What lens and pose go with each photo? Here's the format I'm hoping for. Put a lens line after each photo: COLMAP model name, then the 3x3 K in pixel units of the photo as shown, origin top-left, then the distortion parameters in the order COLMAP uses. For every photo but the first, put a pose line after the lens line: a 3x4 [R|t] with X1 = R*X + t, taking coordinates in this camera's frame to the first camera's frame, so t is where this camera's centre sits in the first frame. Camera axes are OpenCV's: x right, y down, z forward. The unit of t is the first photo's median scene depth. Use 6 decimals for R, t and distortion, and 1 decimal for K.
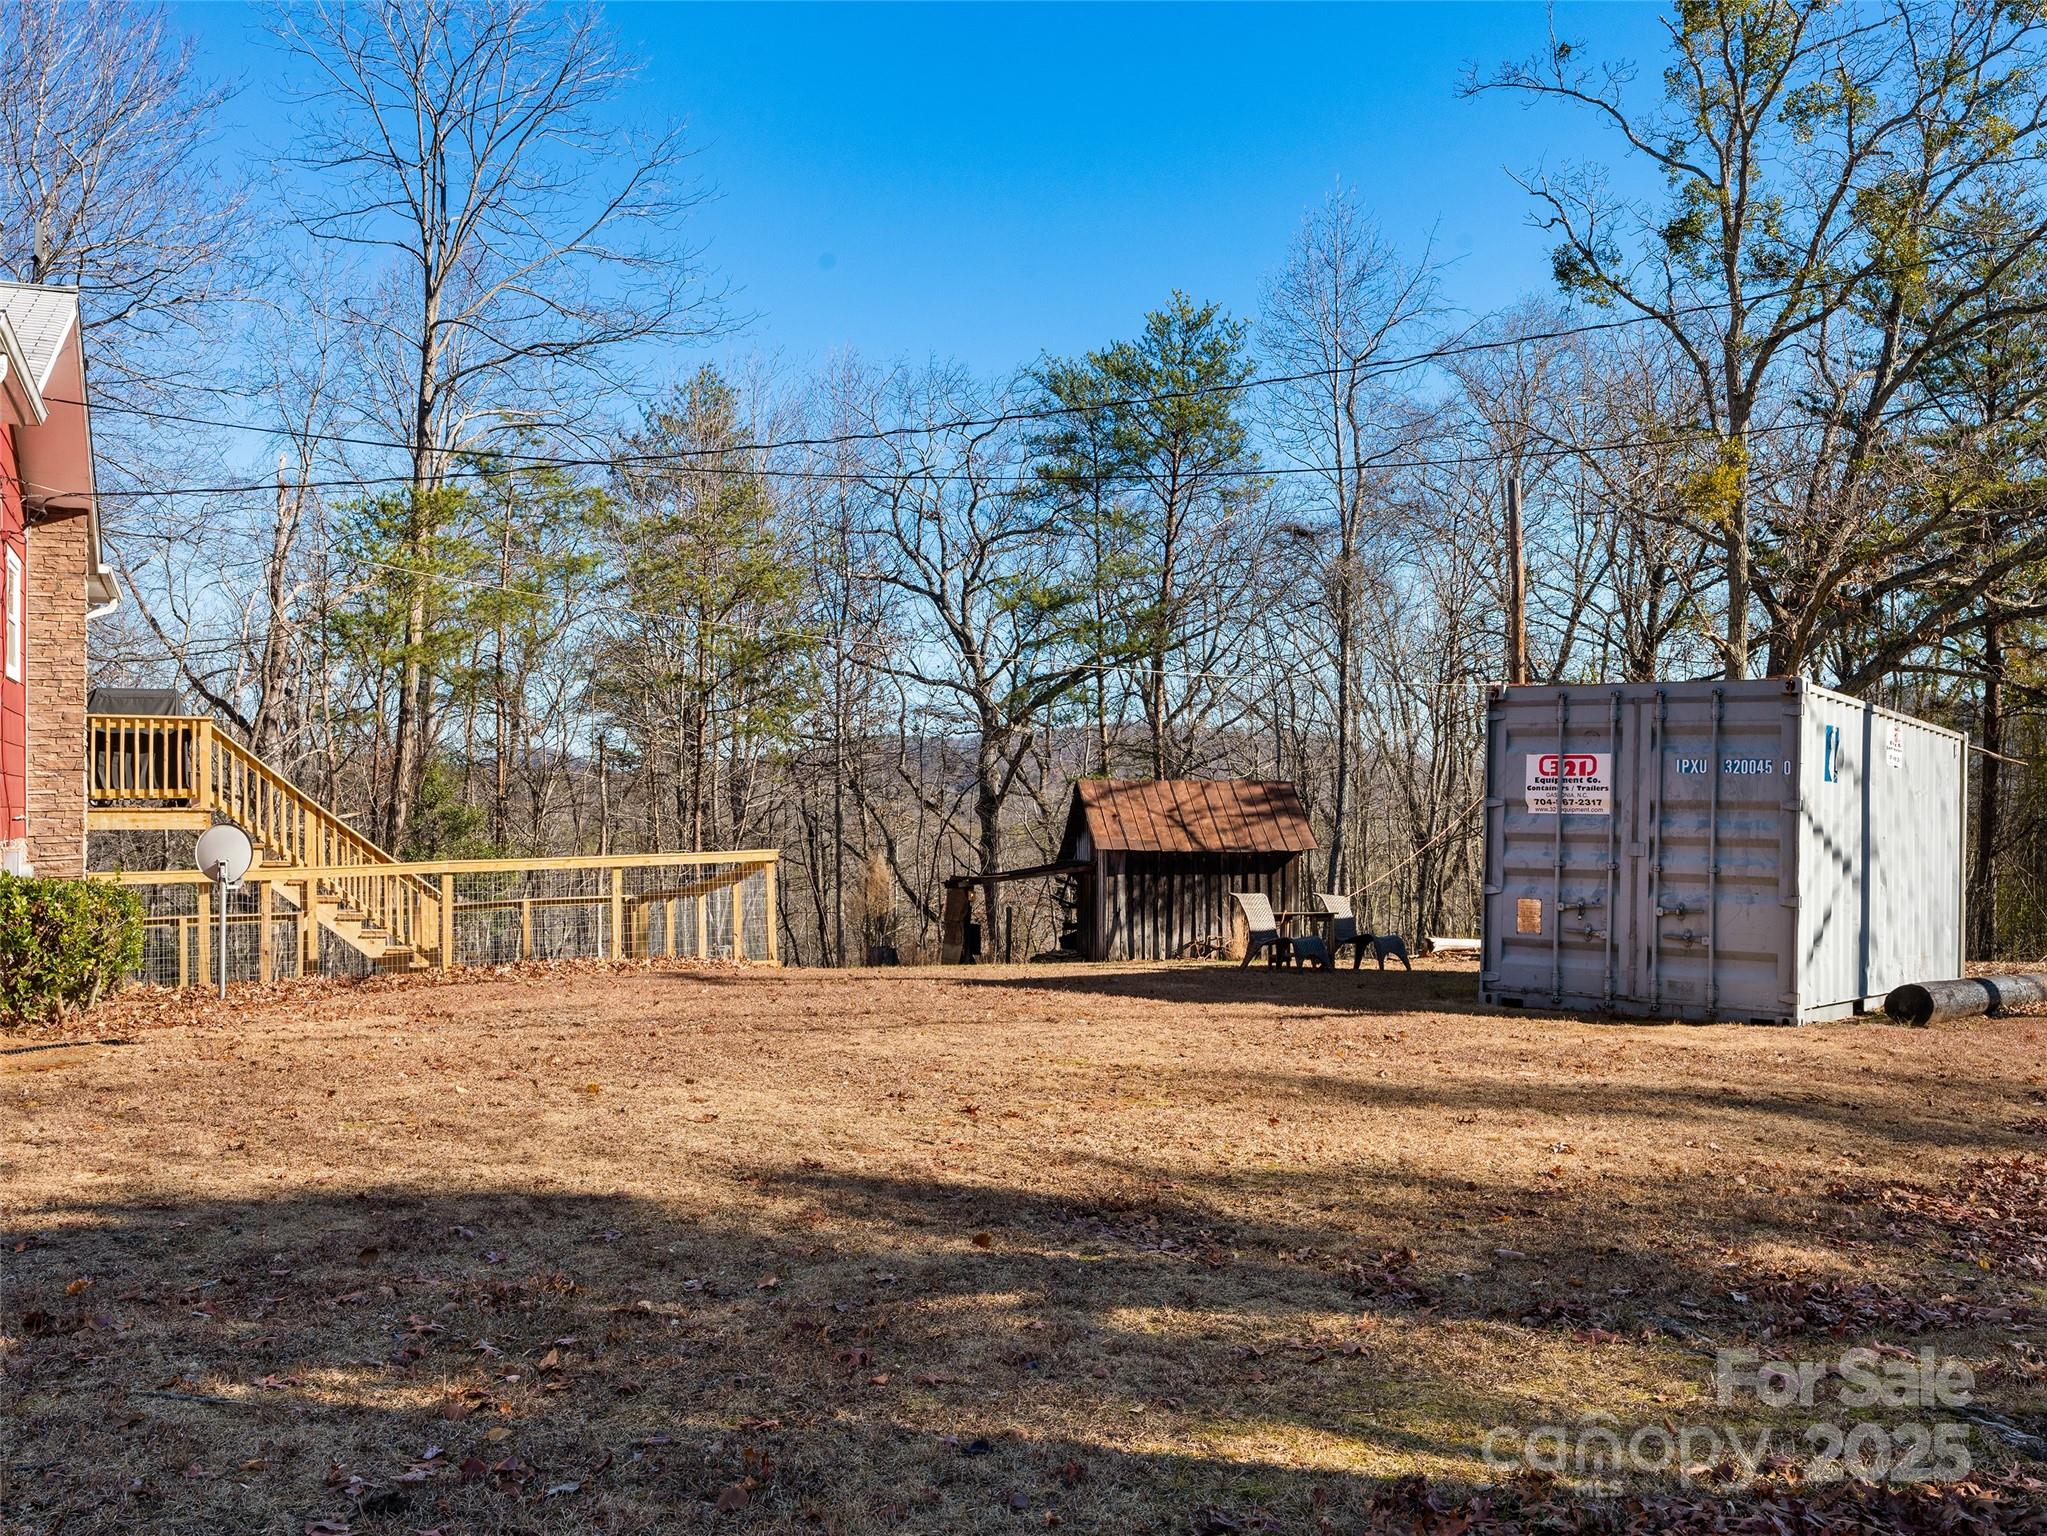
lens RADIAL K [[1823.5, 0, 1014.3], [0, 1823.5, 768.6], [0, 0, 1]] dist [-0.013223, 0.014504]
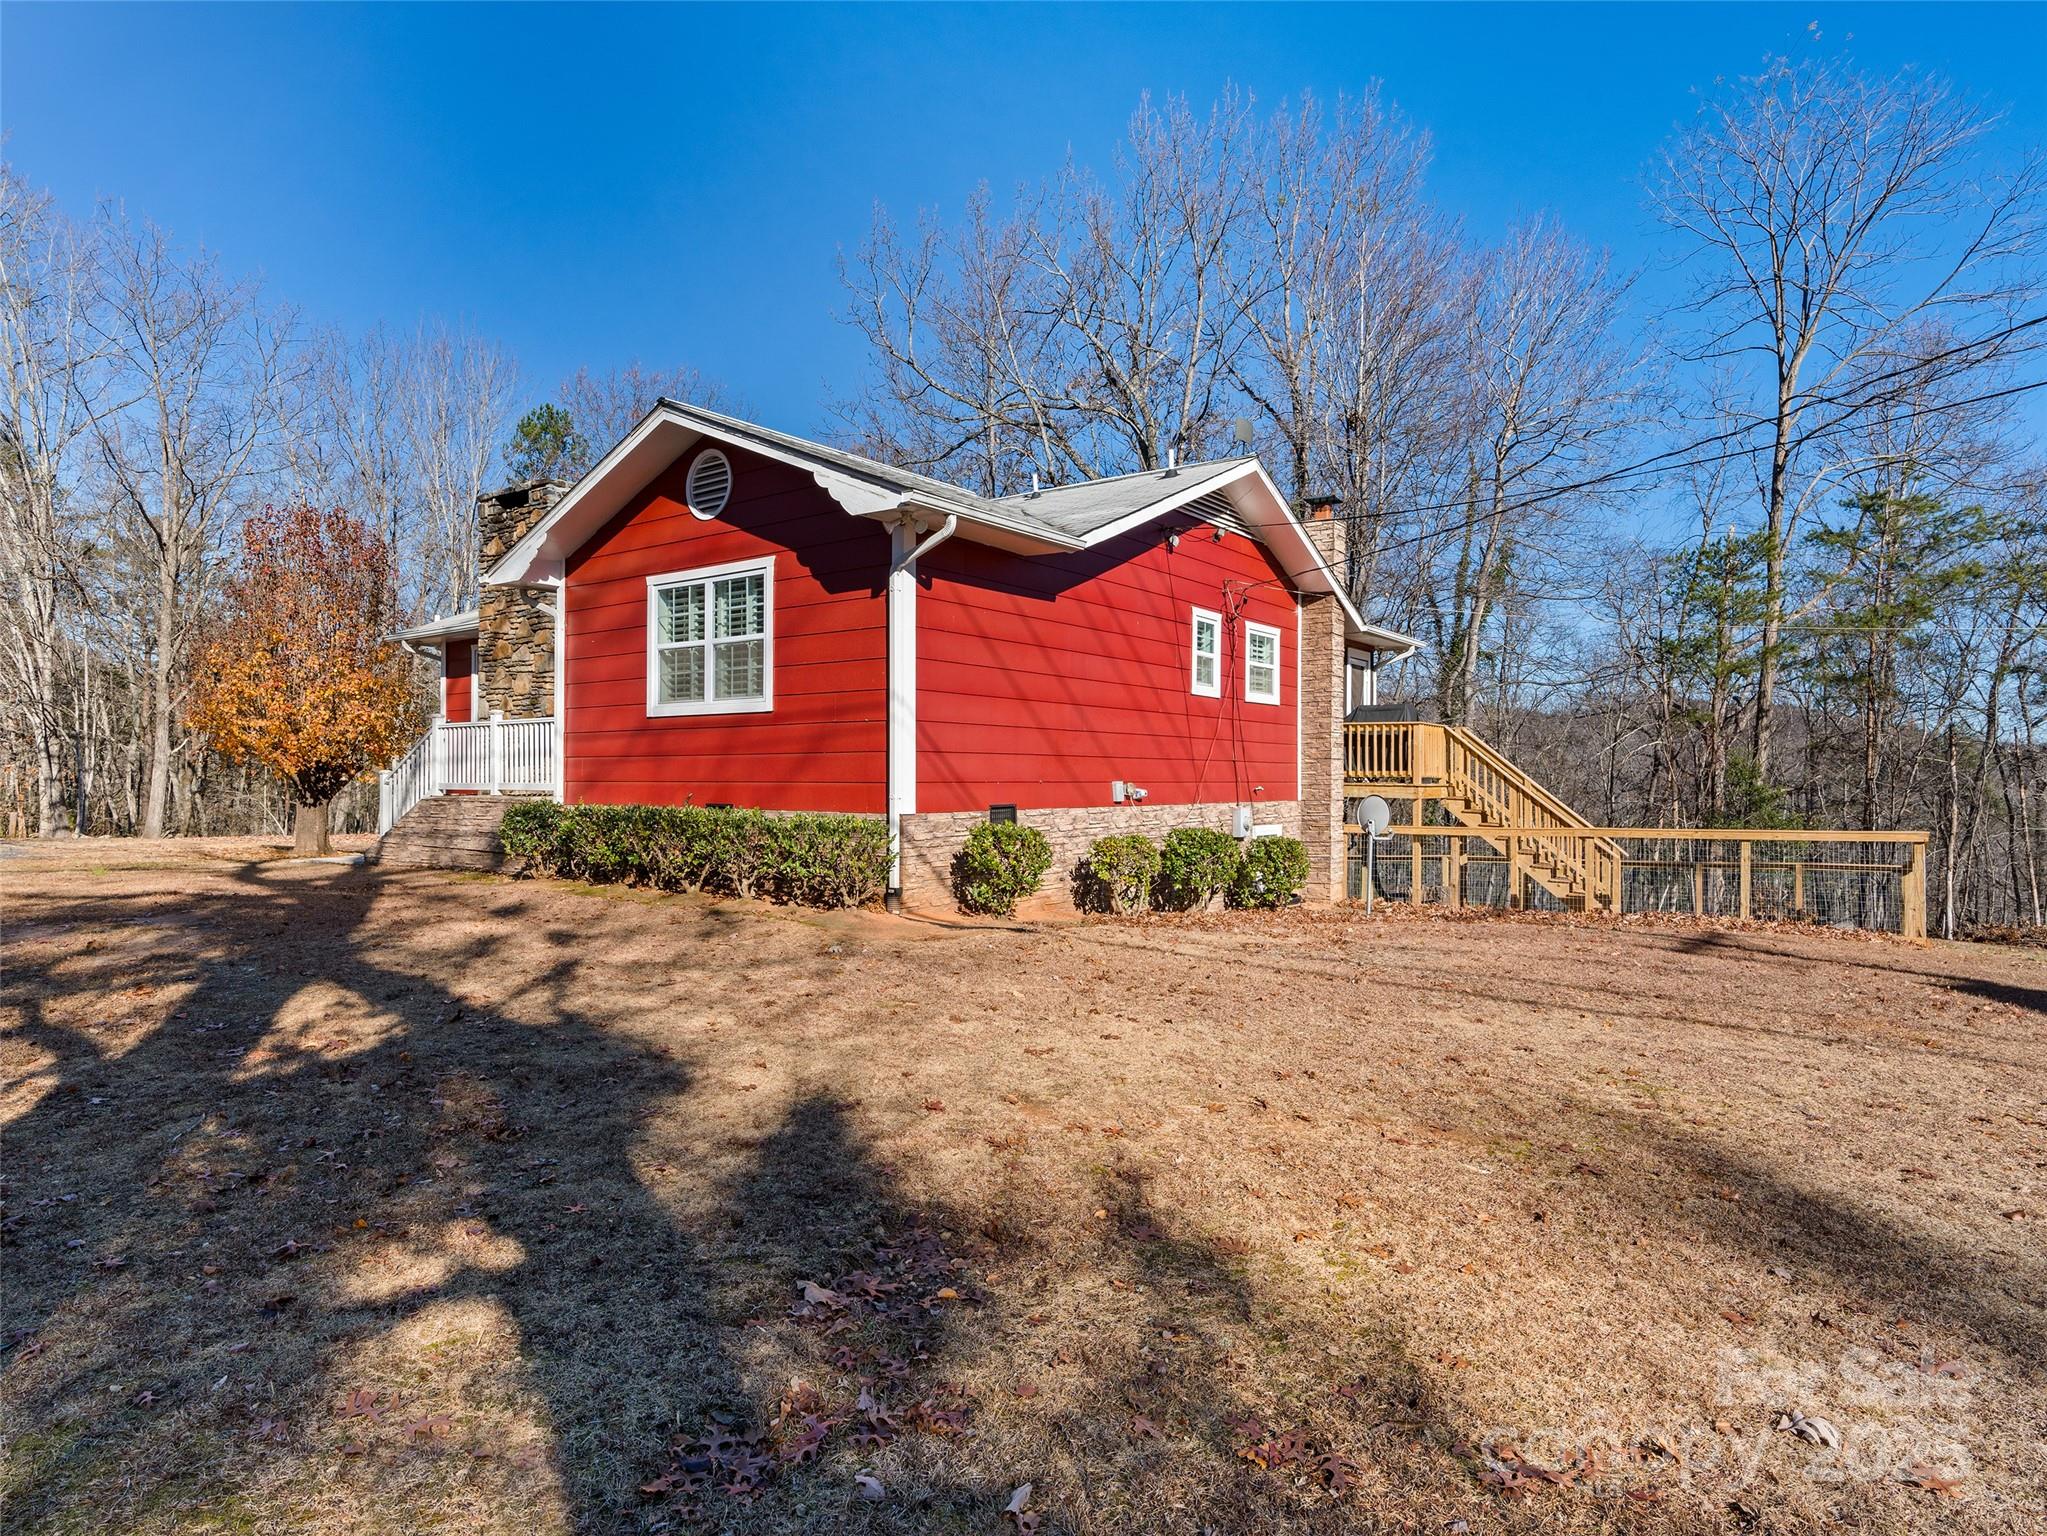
lens RADIAL K [[1150.8, 0, 1025.1], [0, 1150.8, 773.0], [0, 0, 1]] dist [-0.002797, -0.000667]
pose [[0.492446, 0.005937, -0.870323, 0.191948], [0.006743, 0.999921, 0.010637, 0.000602], [0.870317, -0.011107, 0.492367, 0.246497]]
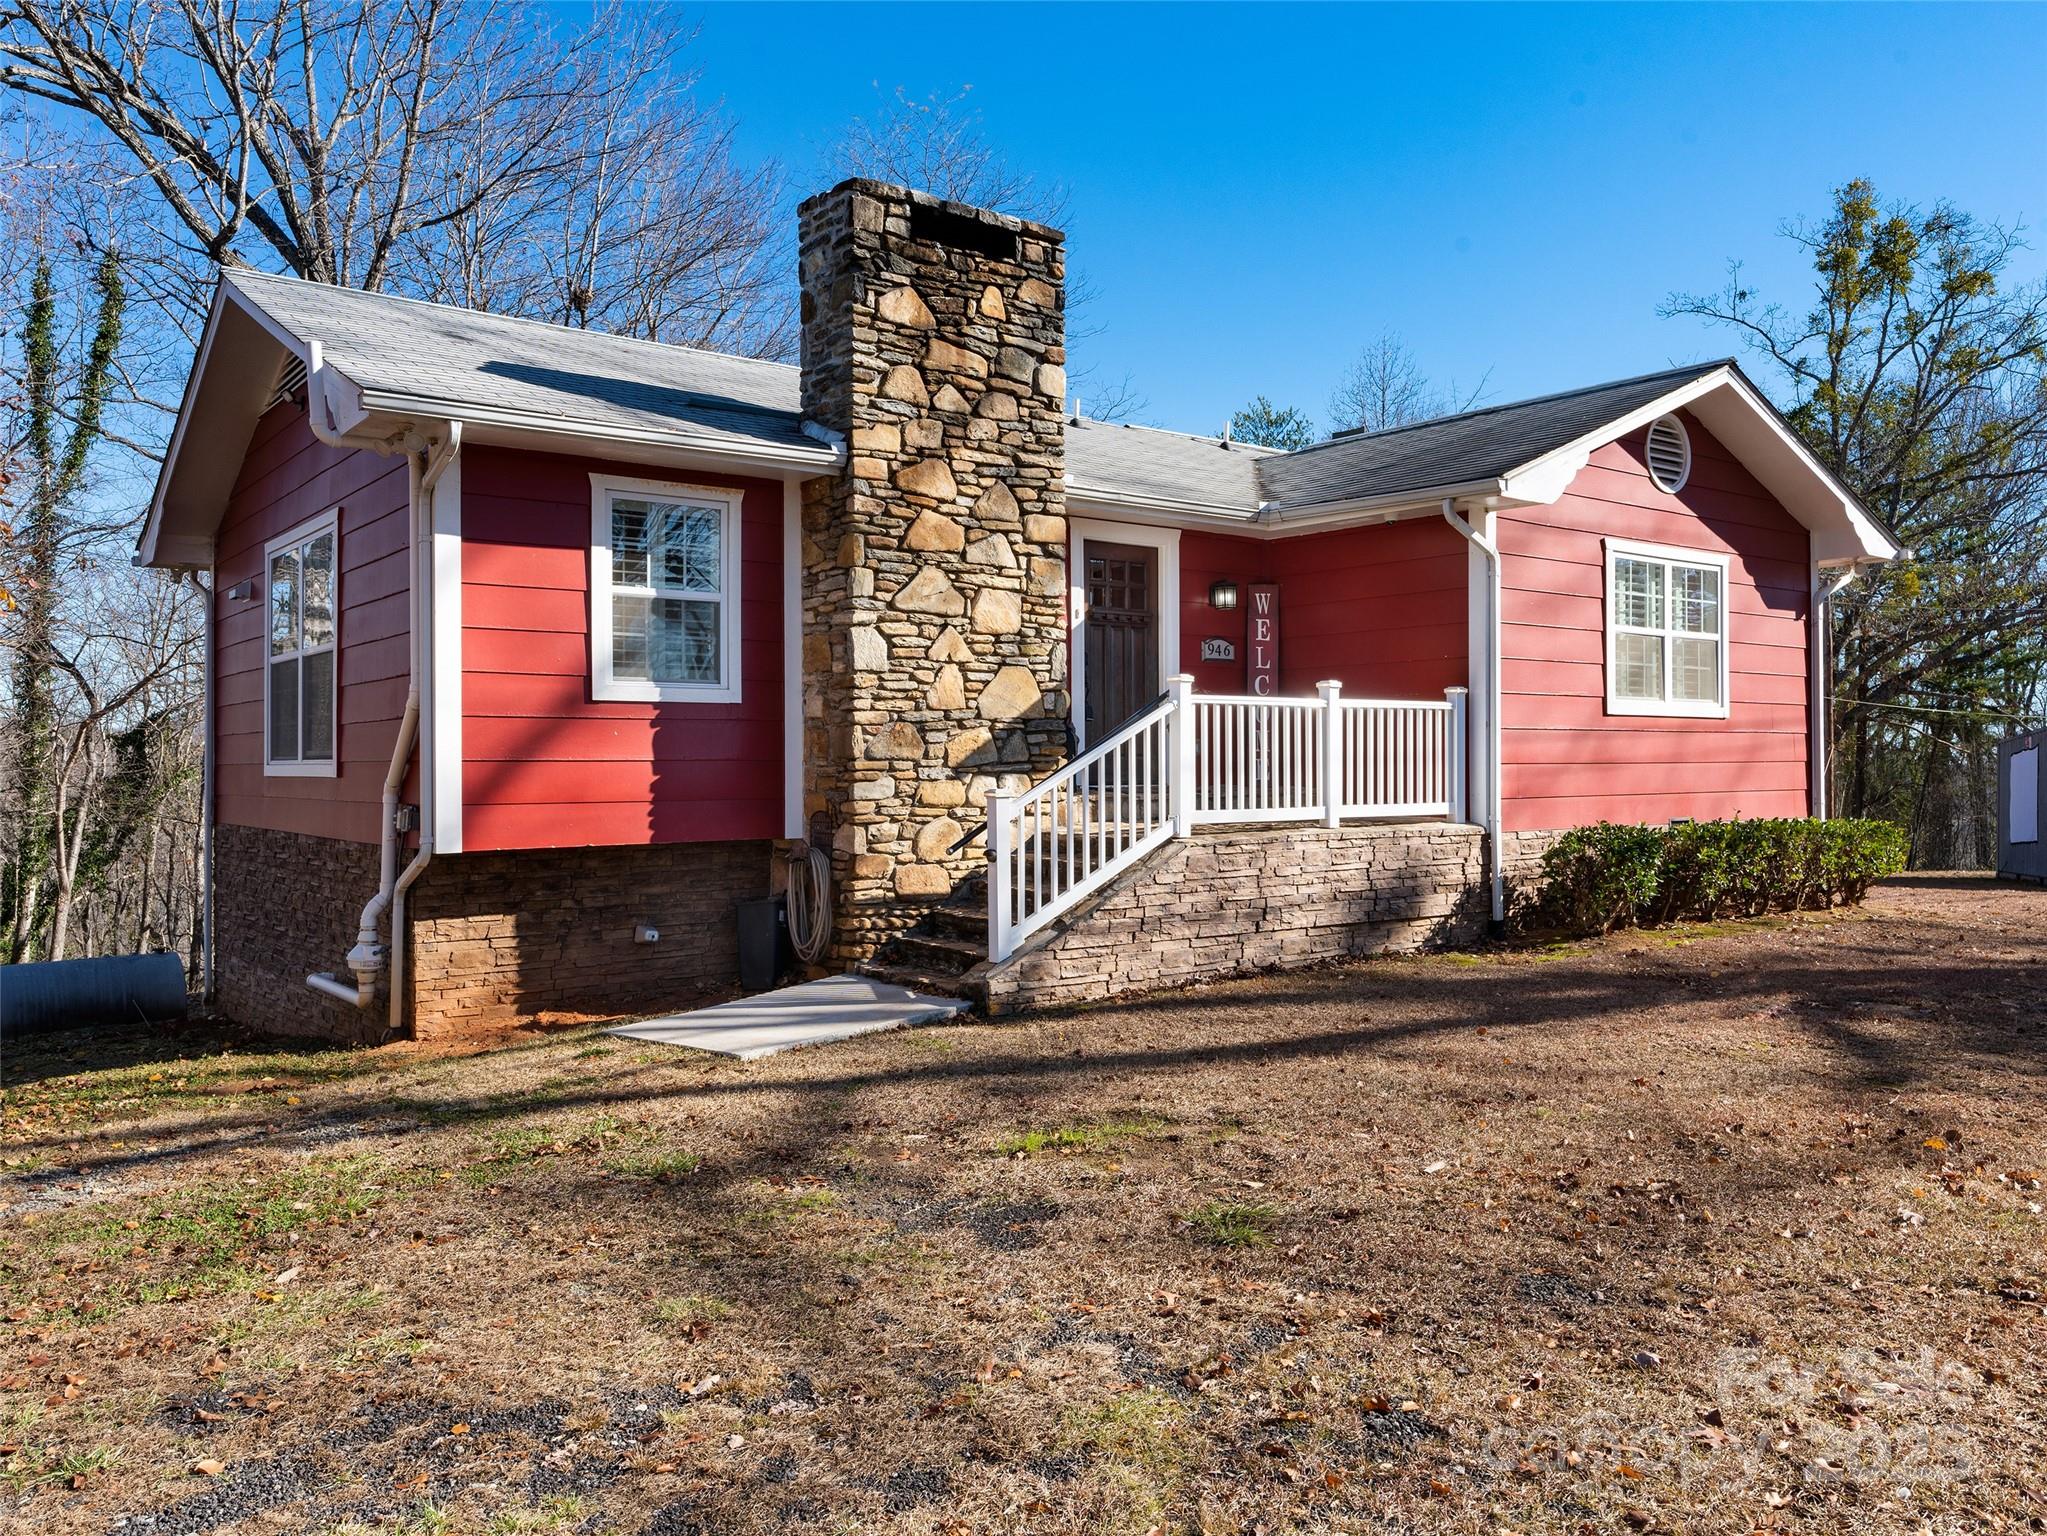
lens RADIAL K [[1573.0, 0, 1022.5], [0, 1573.0, 751.3], [0, 0, 1]] dist [-0.002382, -0.000192]
pose [[0.974170, 0.006450, 0.225723, -0.864495], [-0.006587, 0.999978, -0.000143, -0.007058], [-0.225719, -0.001347, 0.974192, -0.232033]]
